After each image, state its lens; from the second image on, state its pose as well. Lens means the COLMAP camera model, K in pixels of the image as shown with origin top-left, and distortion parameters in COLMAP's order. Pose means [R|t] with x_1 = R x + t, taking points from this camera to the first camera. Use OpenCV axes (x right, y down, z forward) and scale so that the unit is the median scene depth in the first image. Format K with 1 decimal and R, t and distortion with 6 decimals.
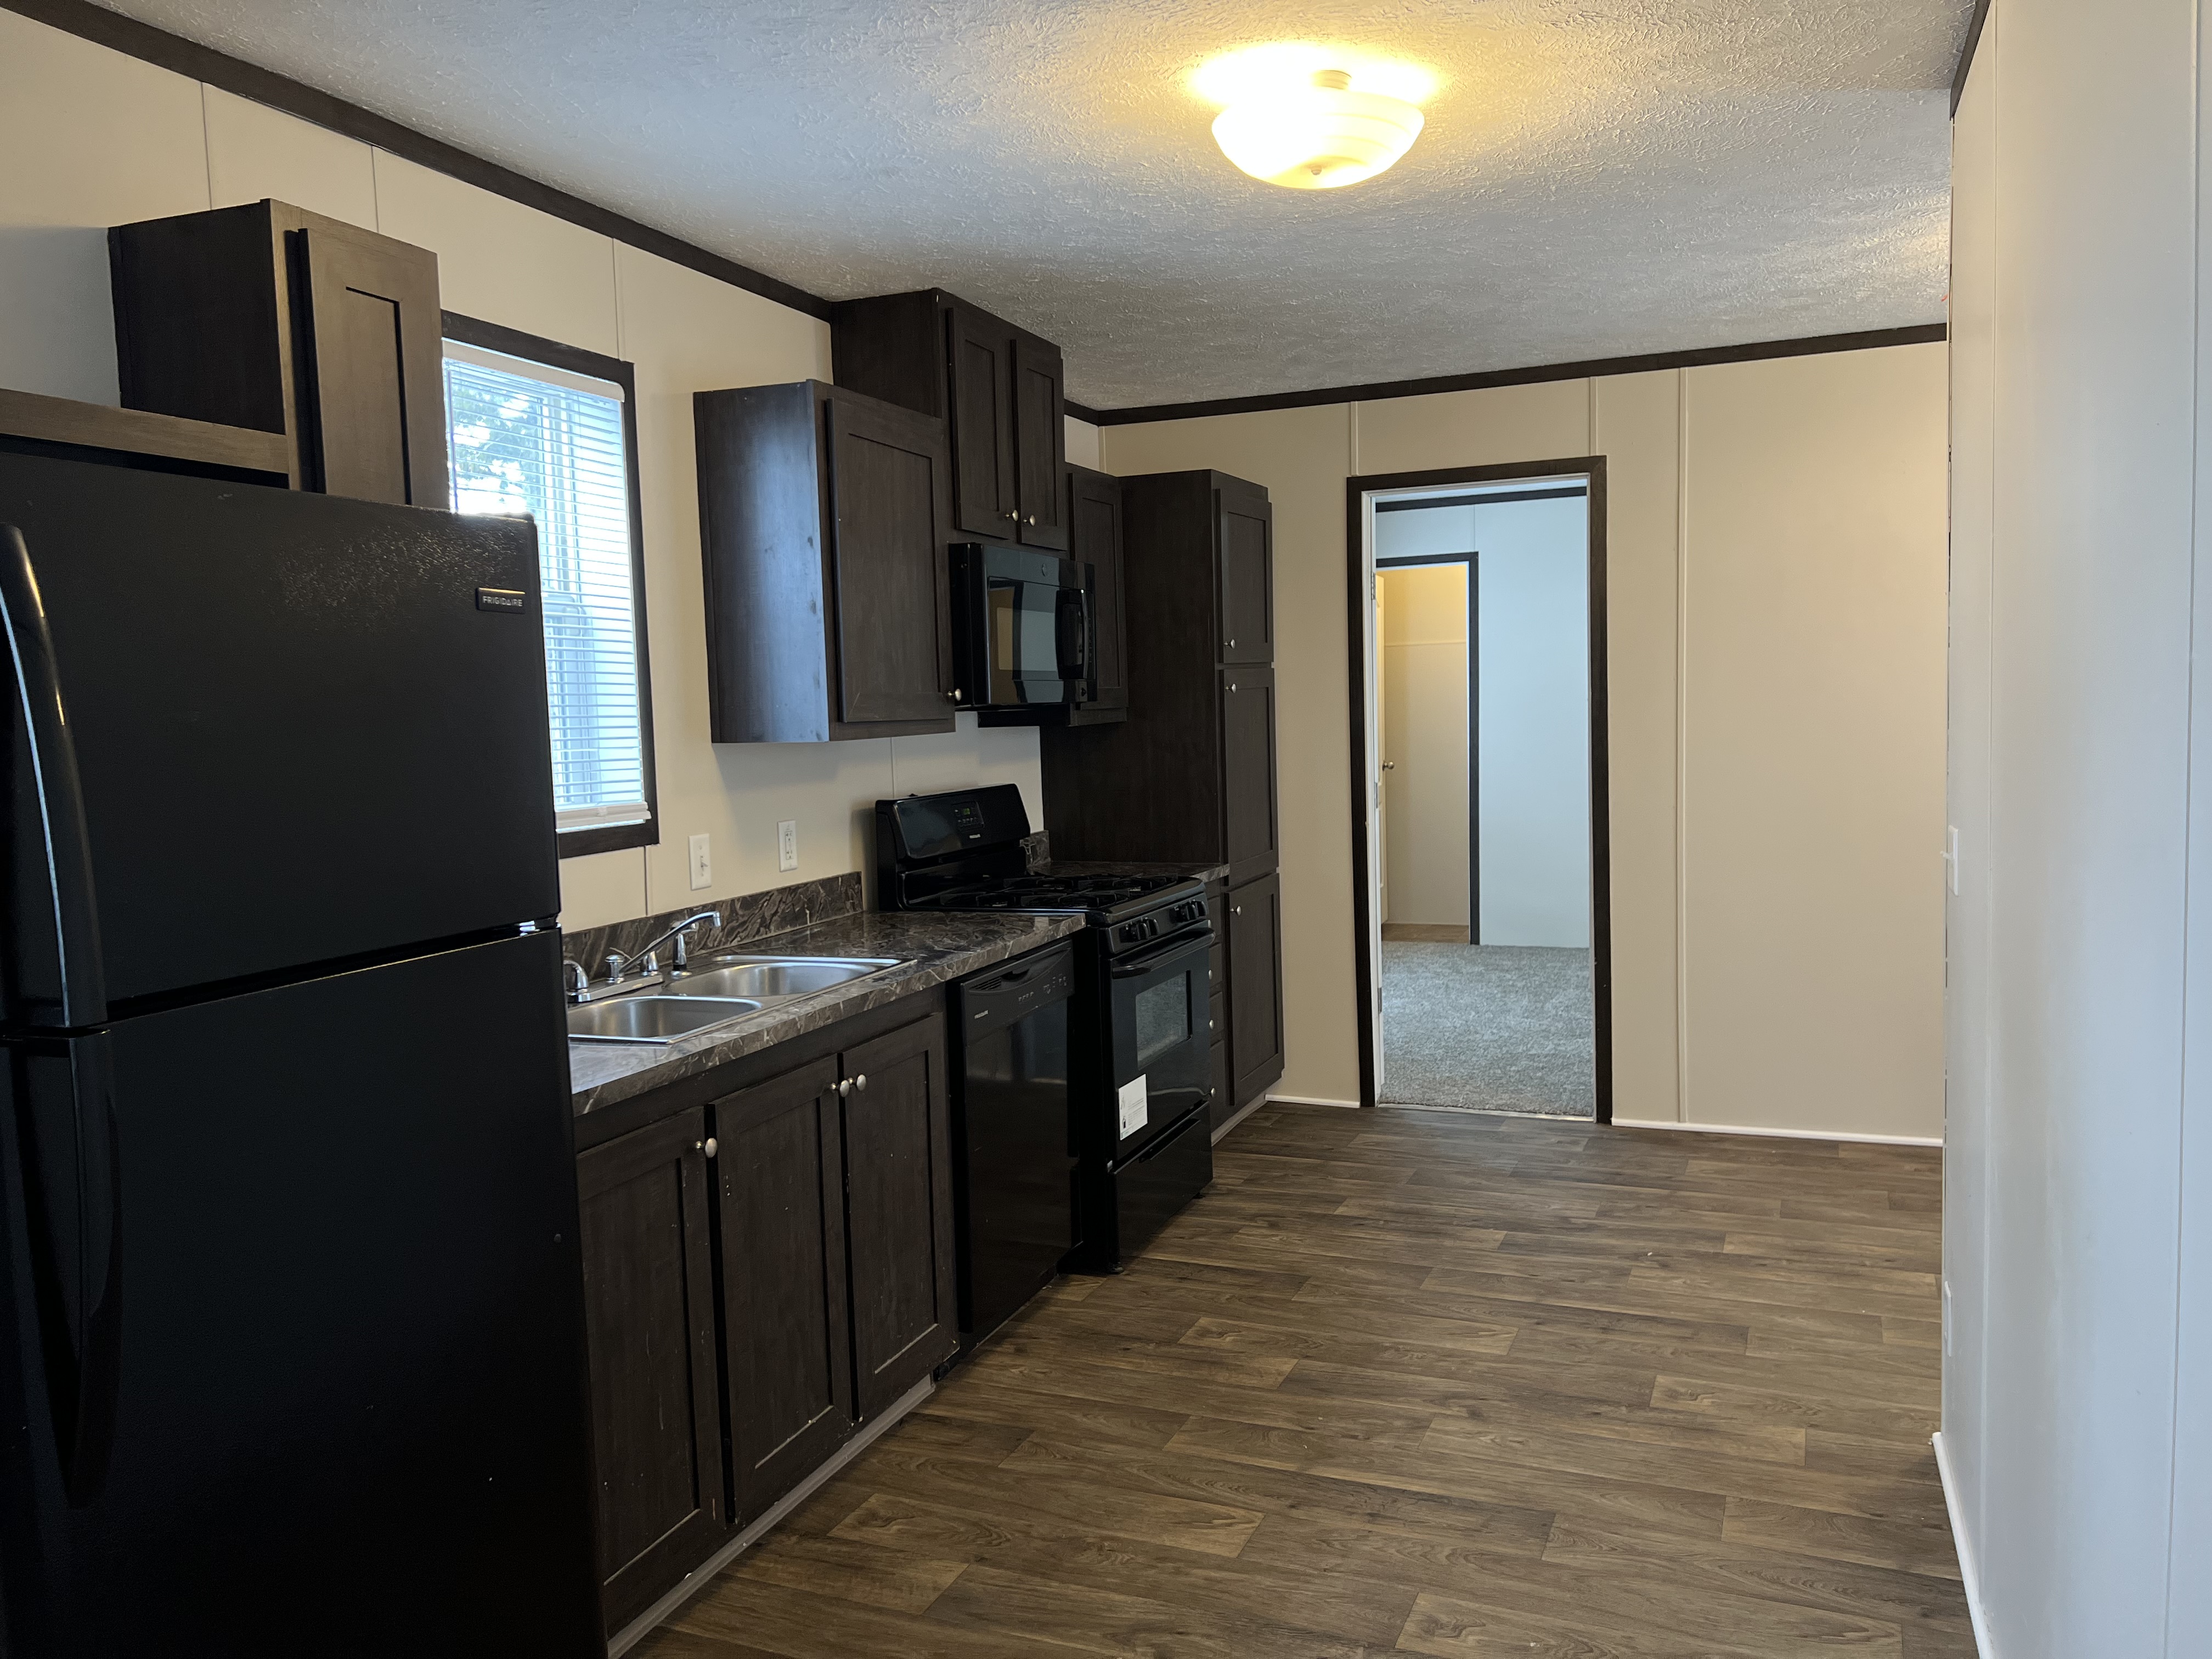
lens RADIAL K [[1645.1, 0, 1106.0], [0, 1645.1, 829.5], [0, 0, 1]] dist [0.071750, -0.090832]
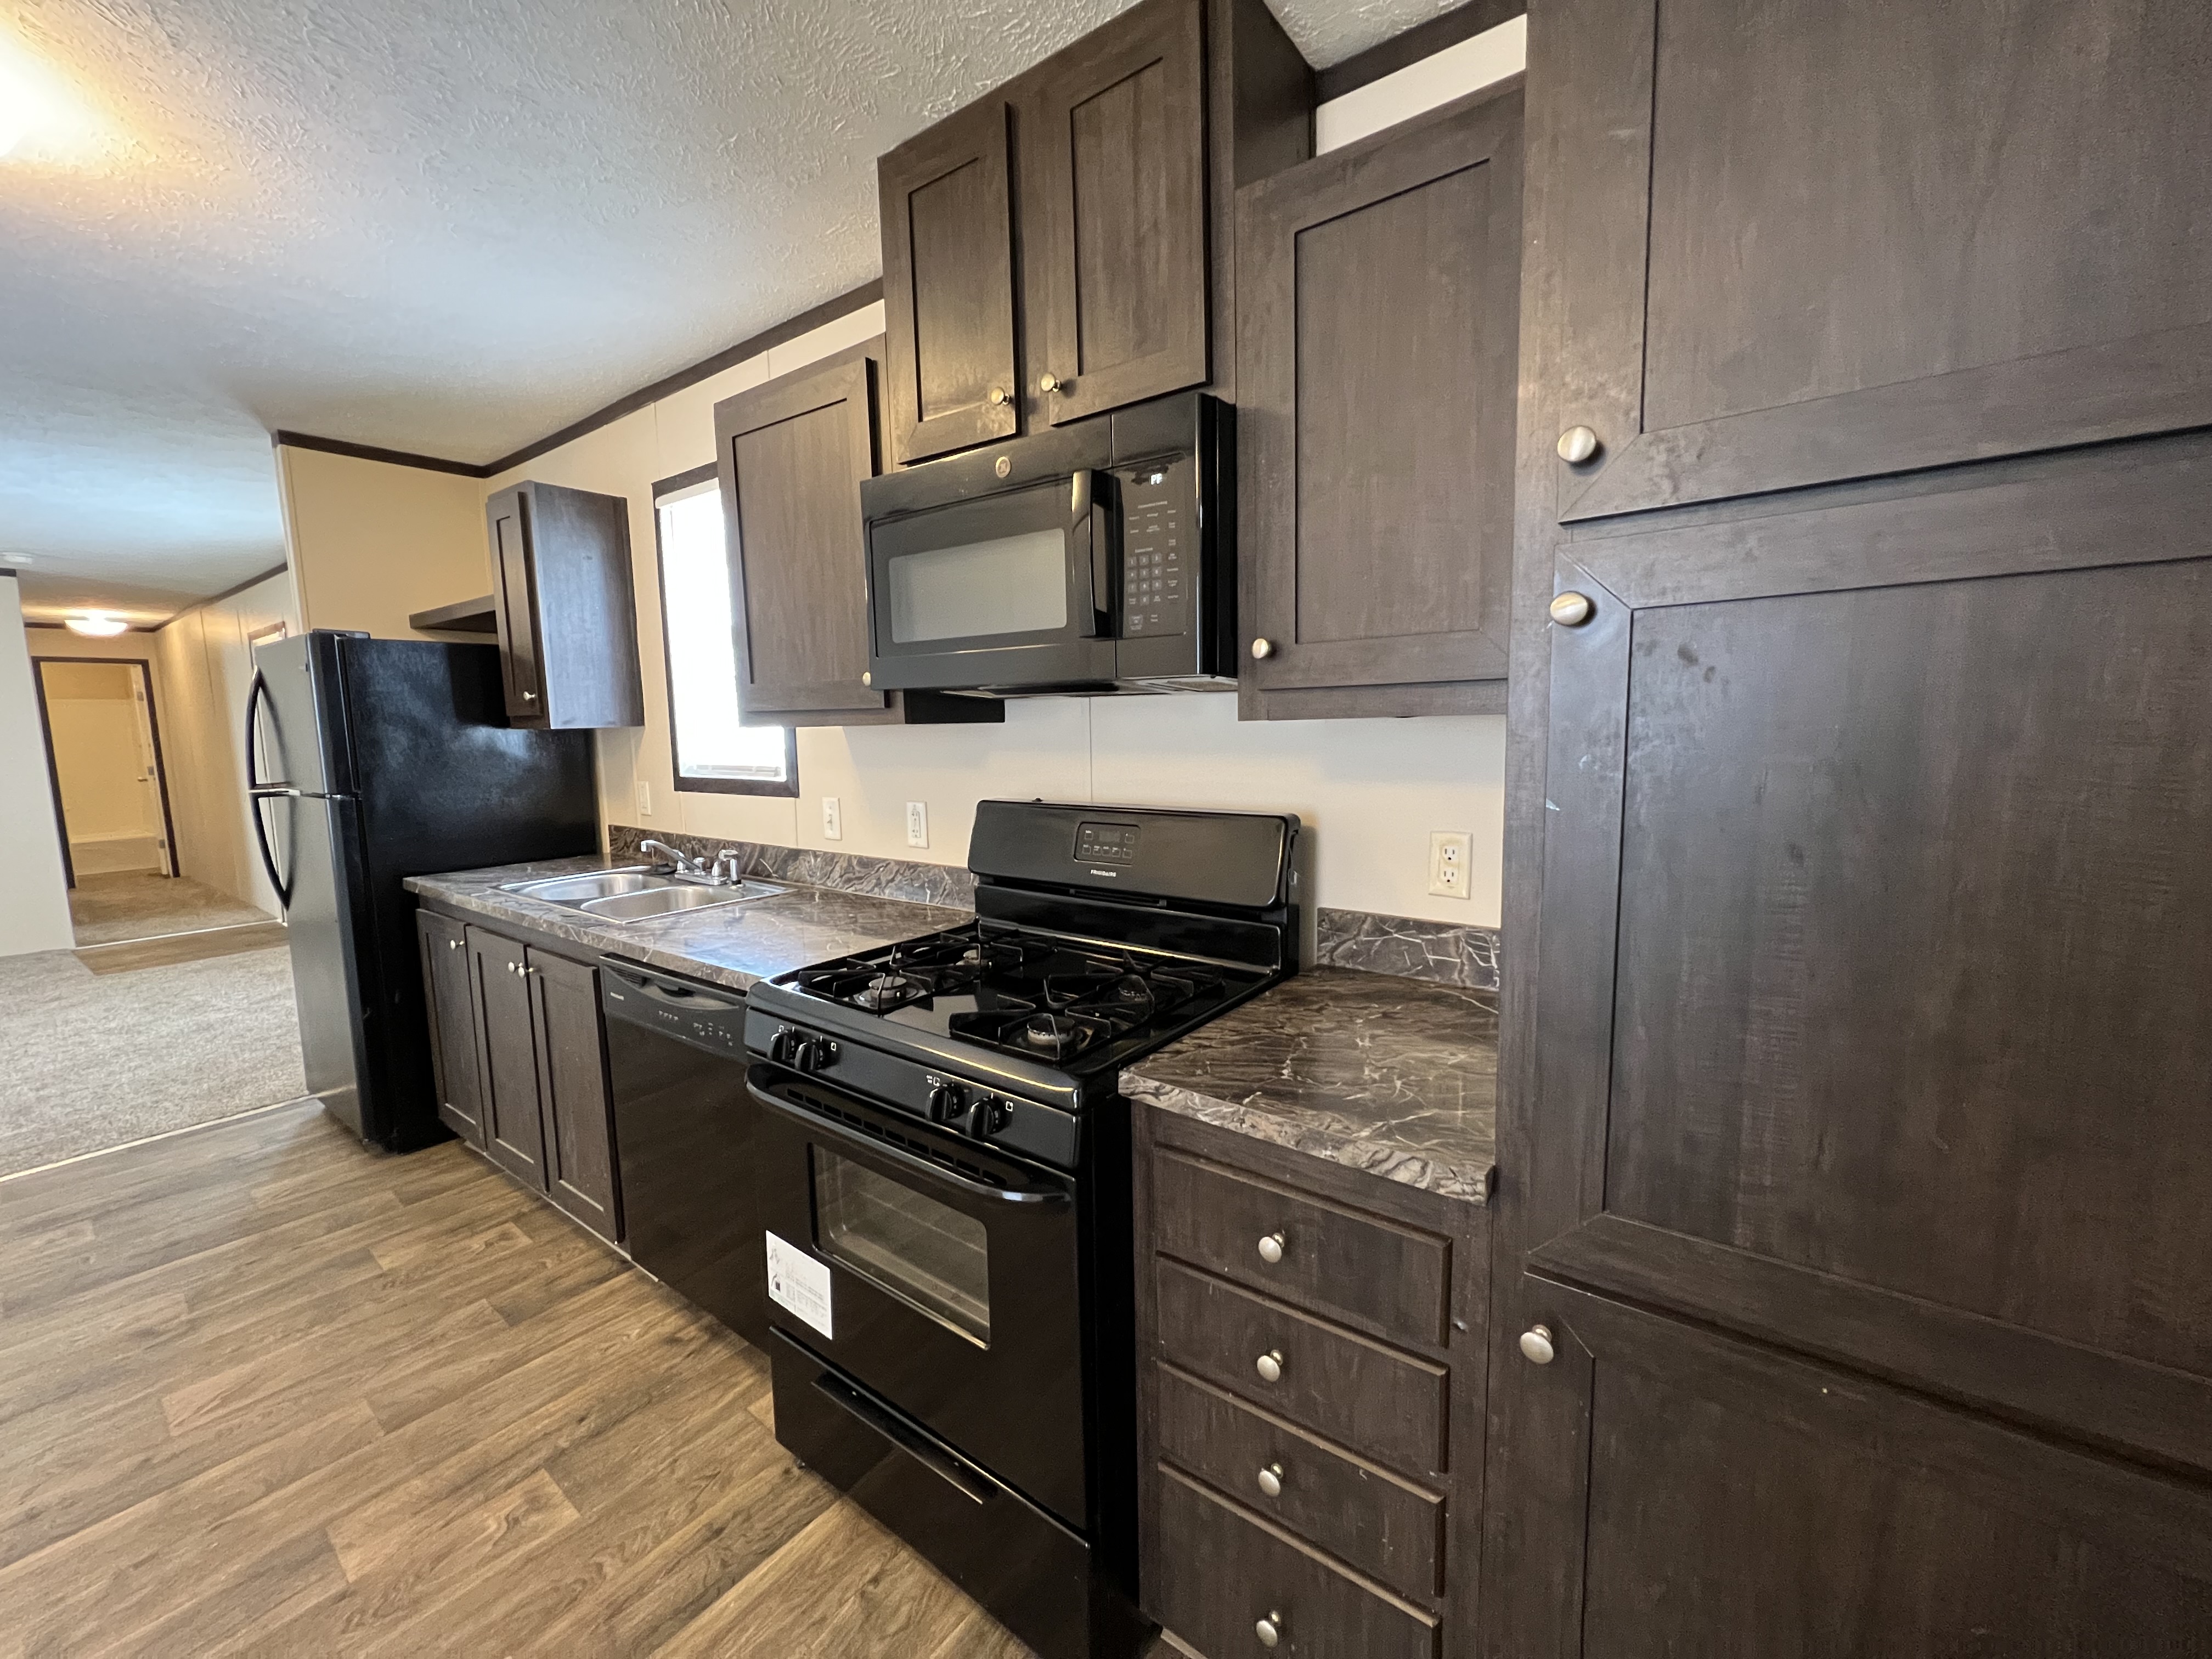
lens RADIAL K [[891.6, 0, 1106.6], [0, 891.6, 819.8], [0, 0, 1]] dist [0.001066, 0.000558]
pose [[-0.262263, 0.145480, -0.953967, 0.328827], [-0.047758, 0.985403, 0.163404, -0.094540], [0.963814, 0.088415, -0.251486, 1.270171]]
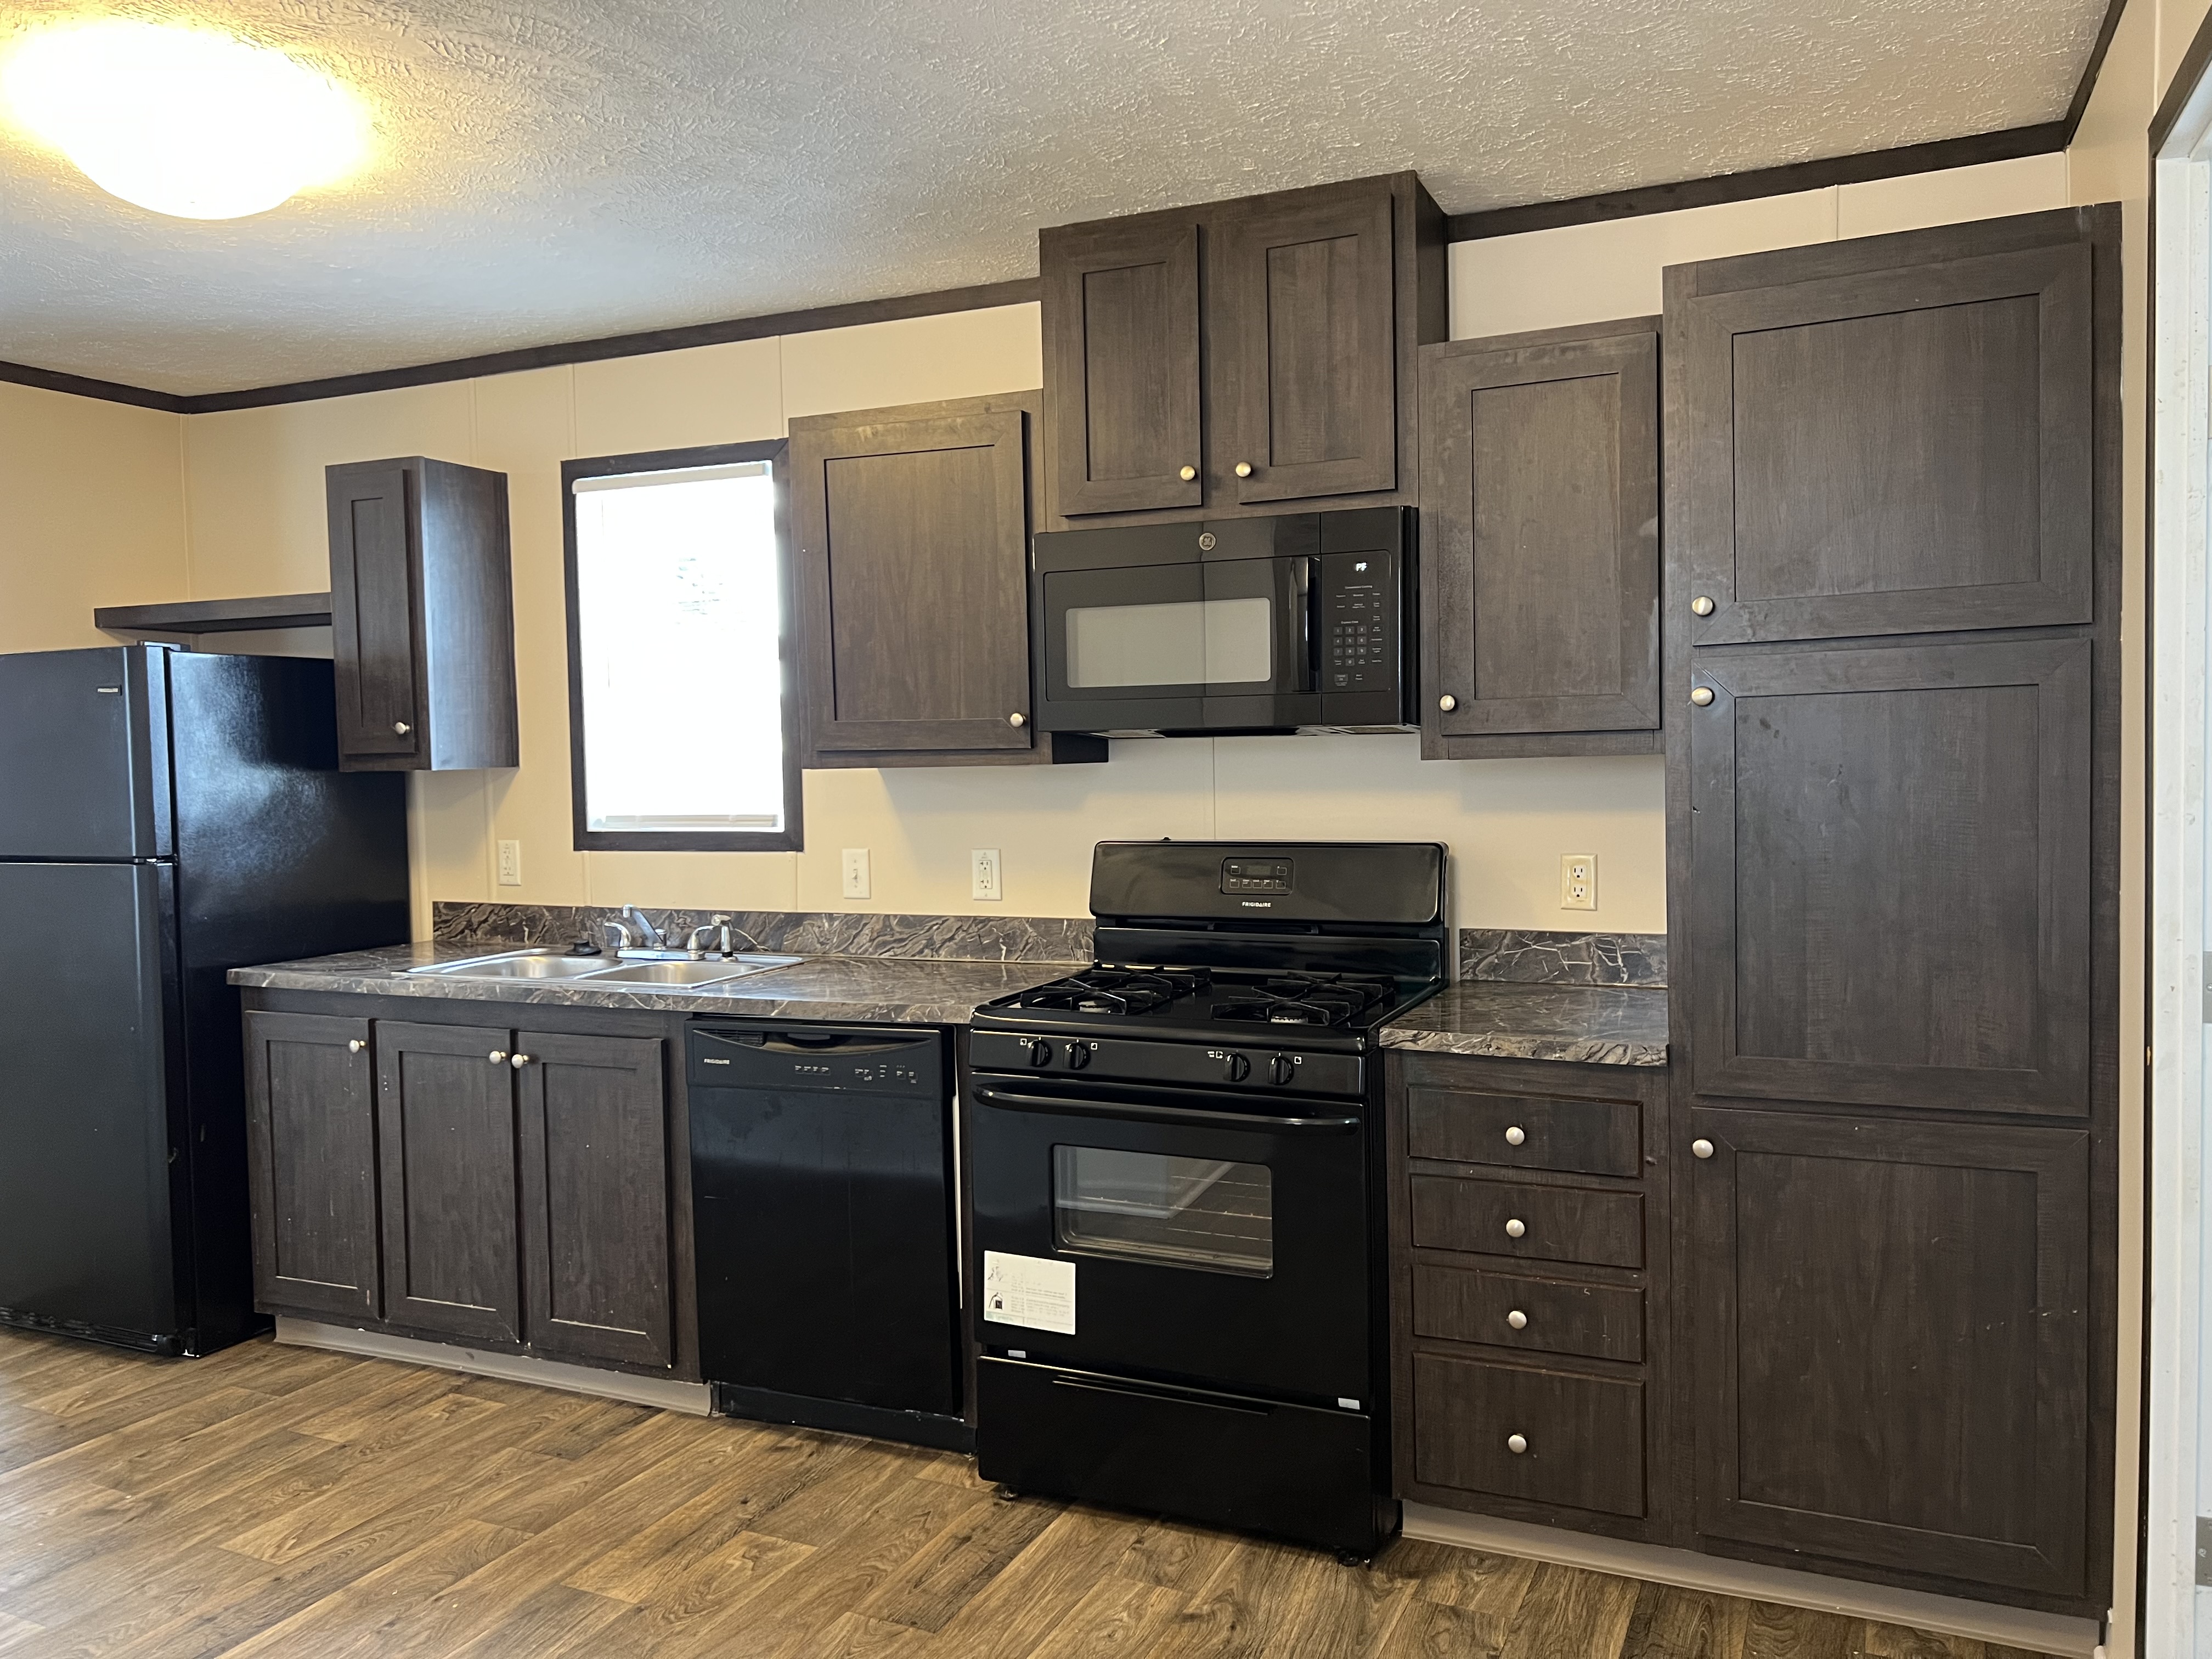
lens RADIAL K [[1670.2, 0, 1096.4], [0, 1670.2, 816.8], [0, 0, 1]] dist [0.098966, -0.107296]
pose [[-0.044757, 0.076210, -0.996087, 0.781451], [-0.056676, 0.995286, 0.078695, -0.105495], [0.997389, 0.059976, -0.040227, 1.107014]]
